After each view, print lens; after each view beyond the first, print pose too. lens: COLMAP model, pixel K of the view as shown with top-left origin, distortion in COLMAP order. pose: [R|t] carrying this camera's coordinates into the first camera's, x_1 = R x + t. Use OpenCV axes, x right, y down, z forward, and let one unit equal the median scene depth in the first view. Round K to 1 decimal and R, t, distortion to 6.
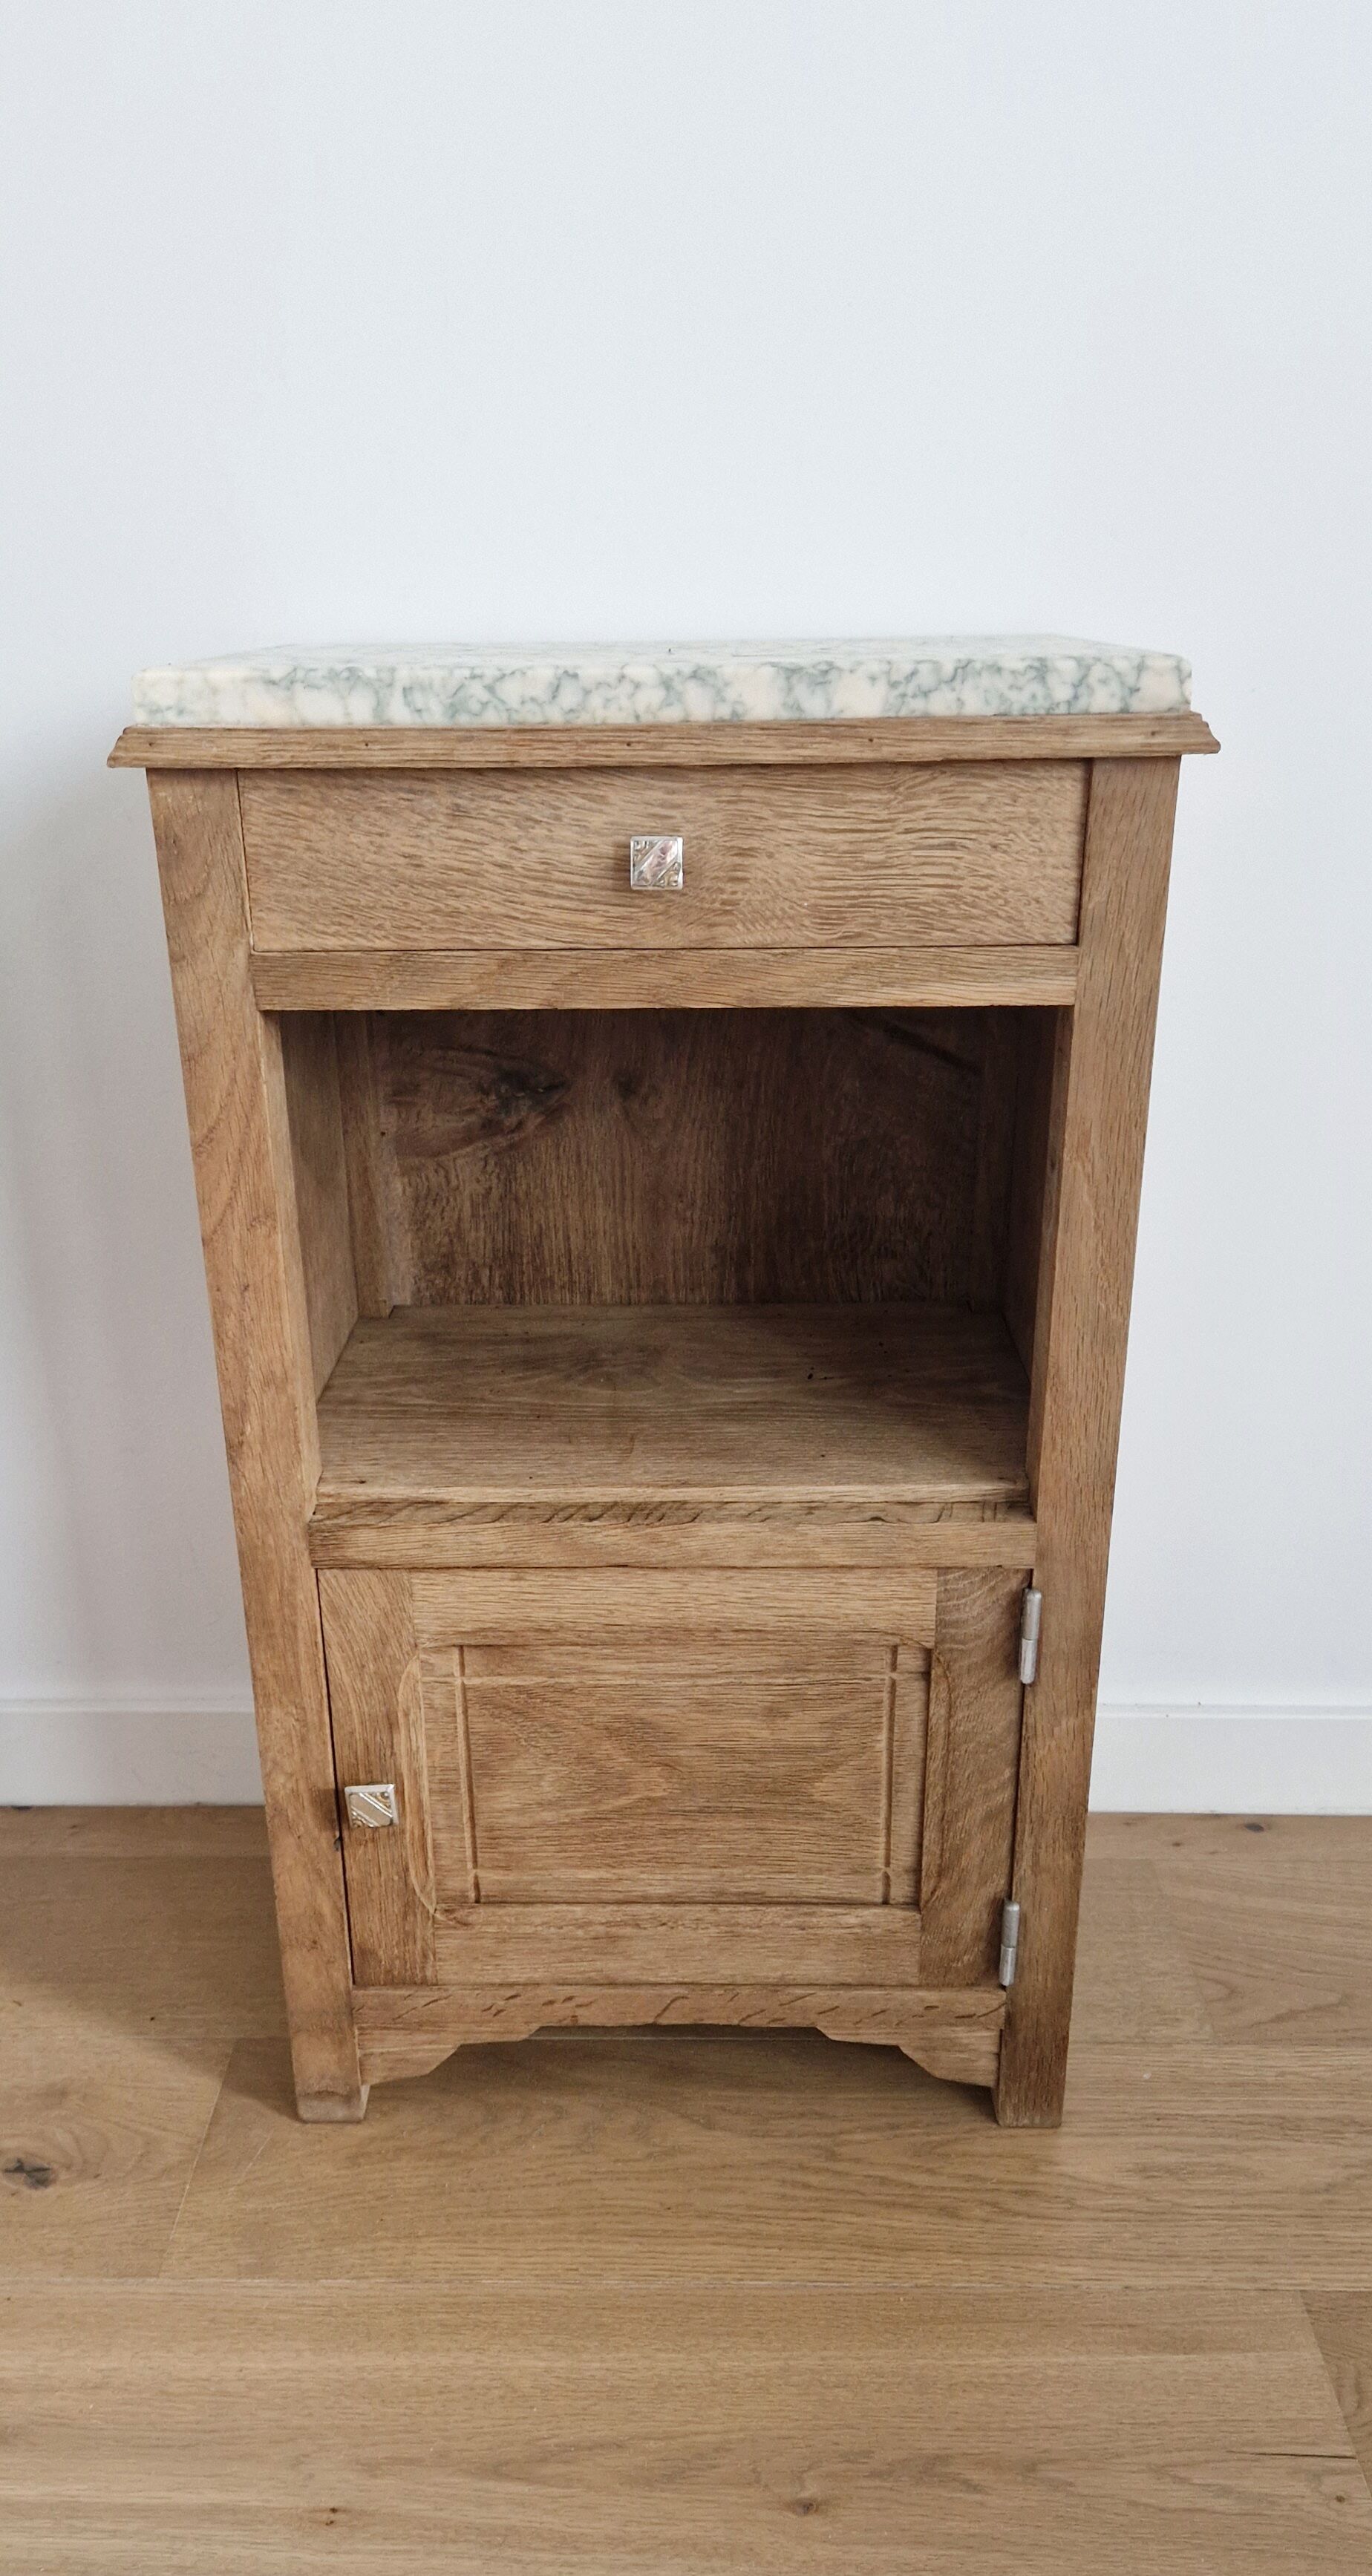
lens RADIAL K [[1987.1, 0, 662.4], [0, 1987.1, 1476.6], [0, 0, 1]] dist [0.068889, -0.031795]
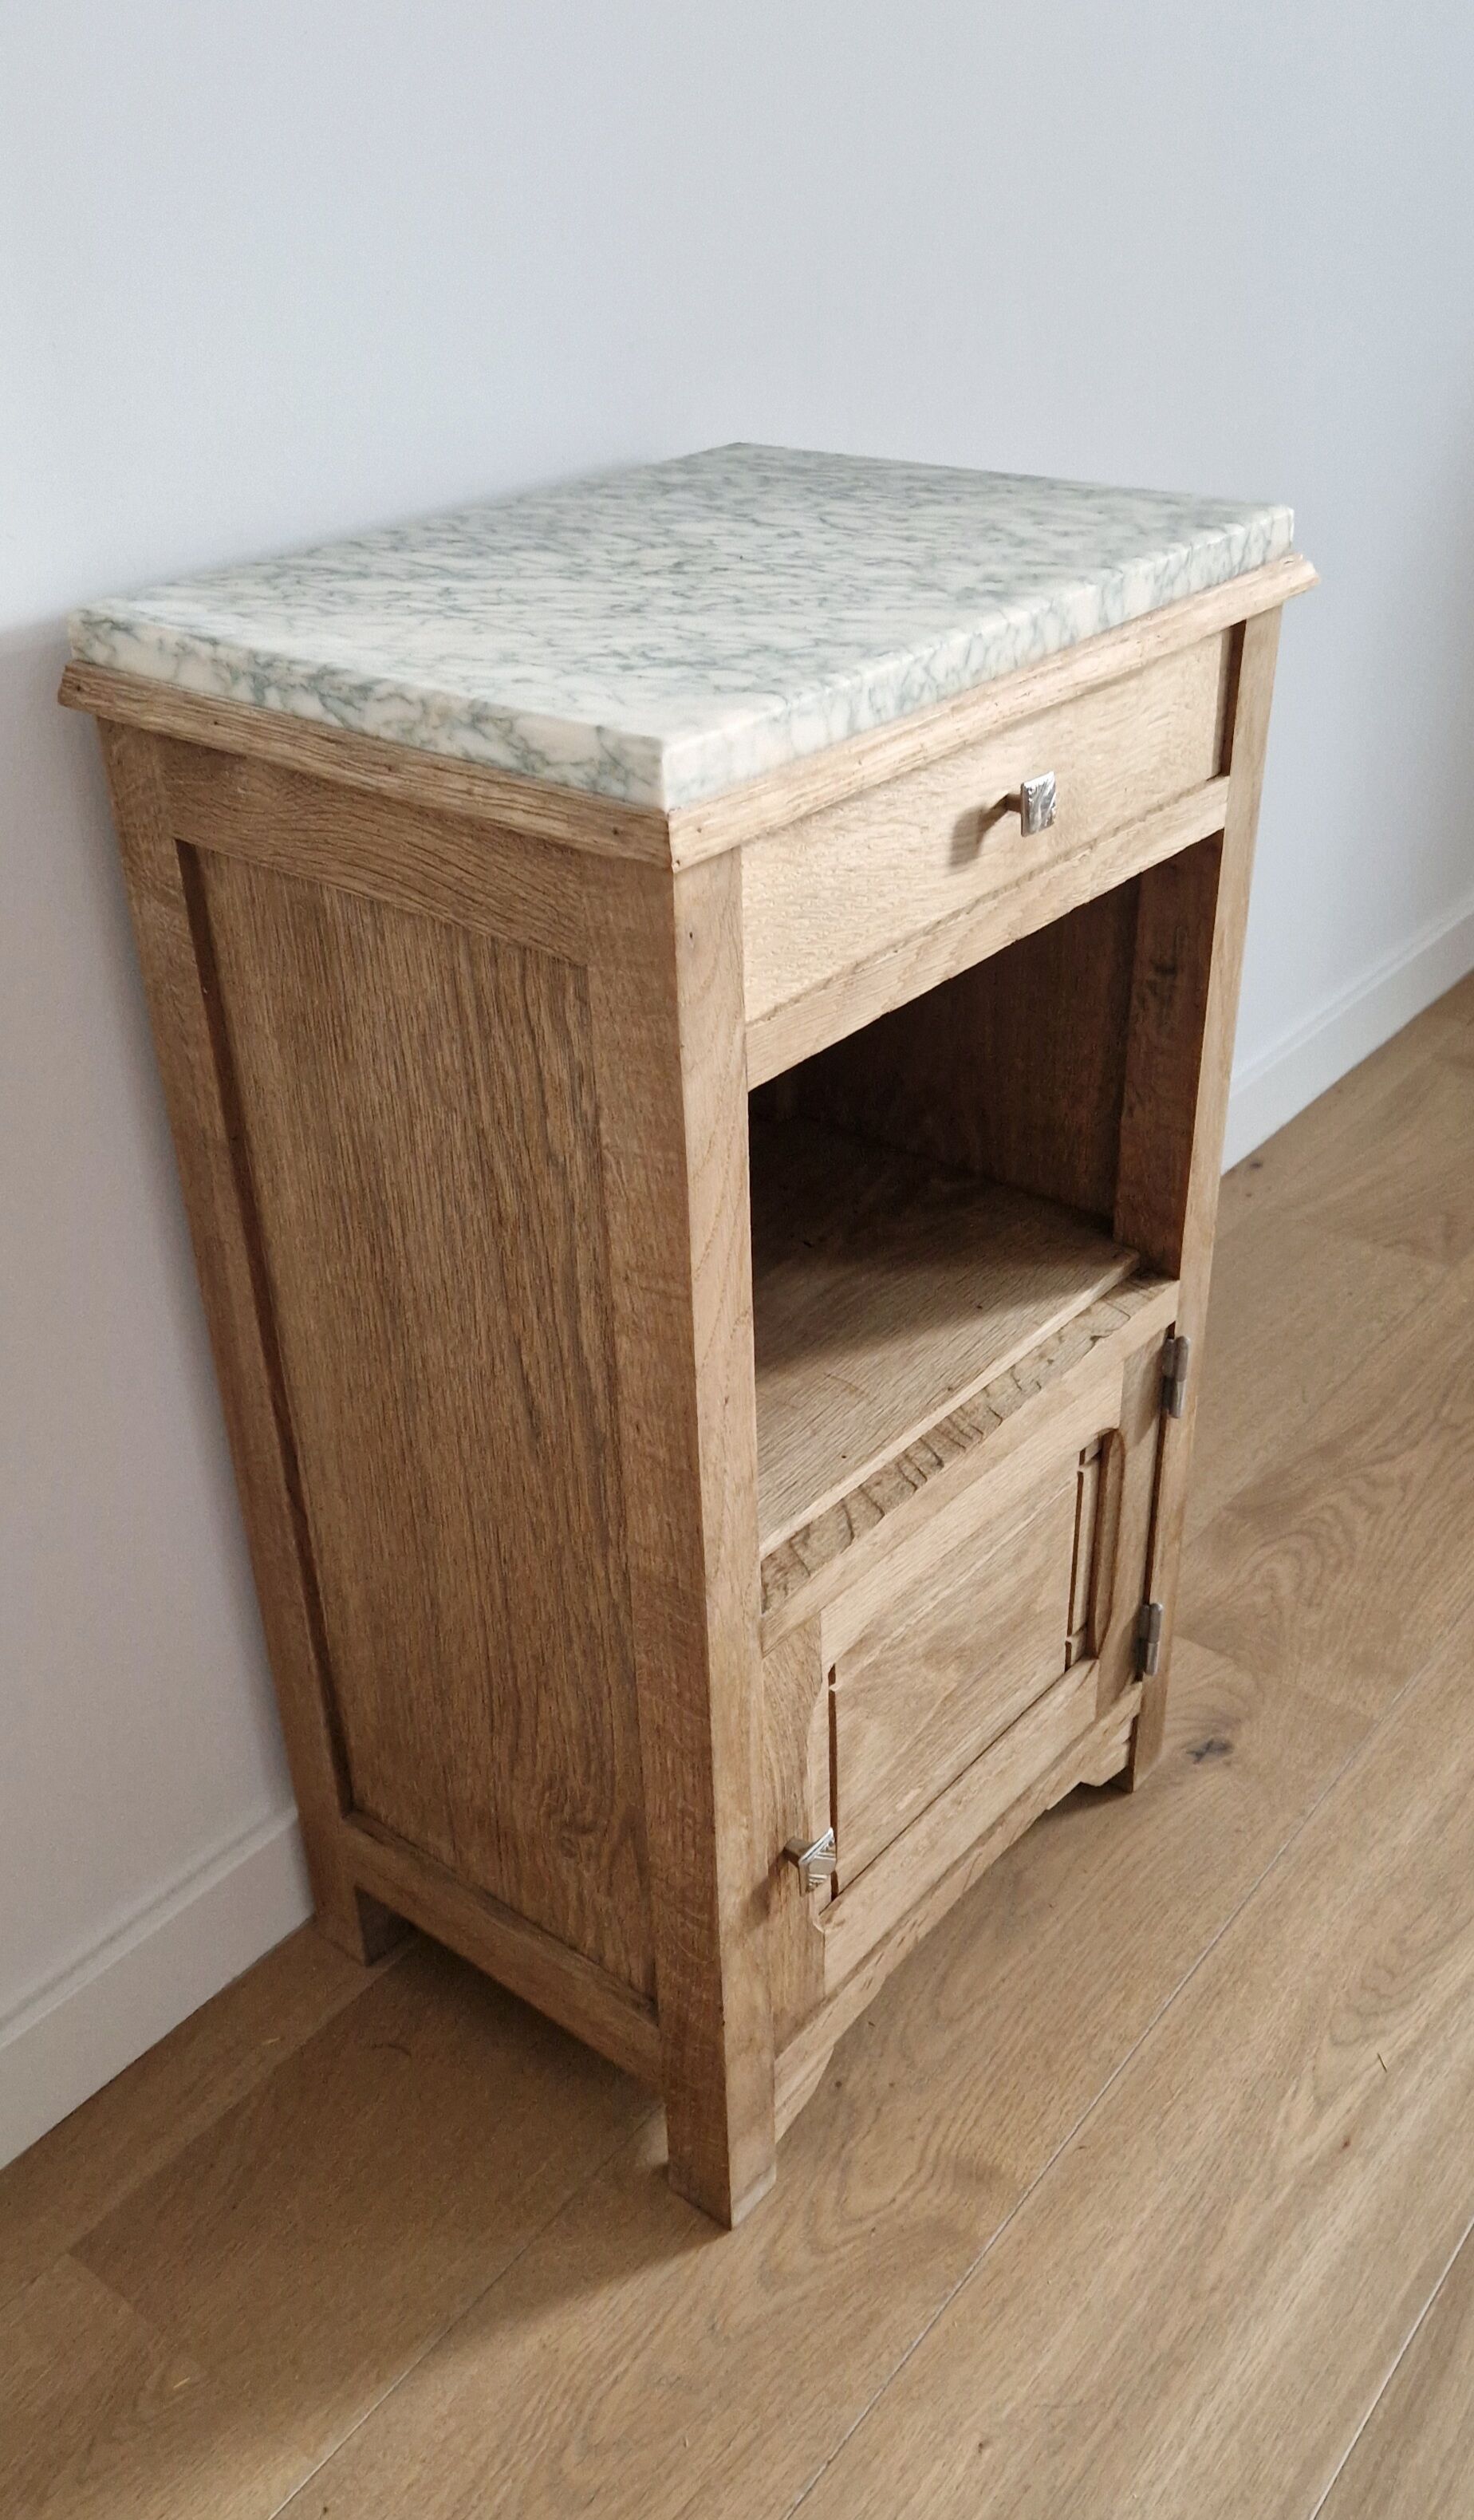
lens RADIAL K [[2144.8, 0, 720.9], [0, 2144.8, 1324.7], [0, 0, 1]] dist [0.069154, -0.045428]
pose [[0.624262, -0.416609, 0.660859, -0.749071], [0.338978, 0.906604, 0.251322, -0.331699], [-0.703840, 0.067126, 0.707180, 0.332179]]
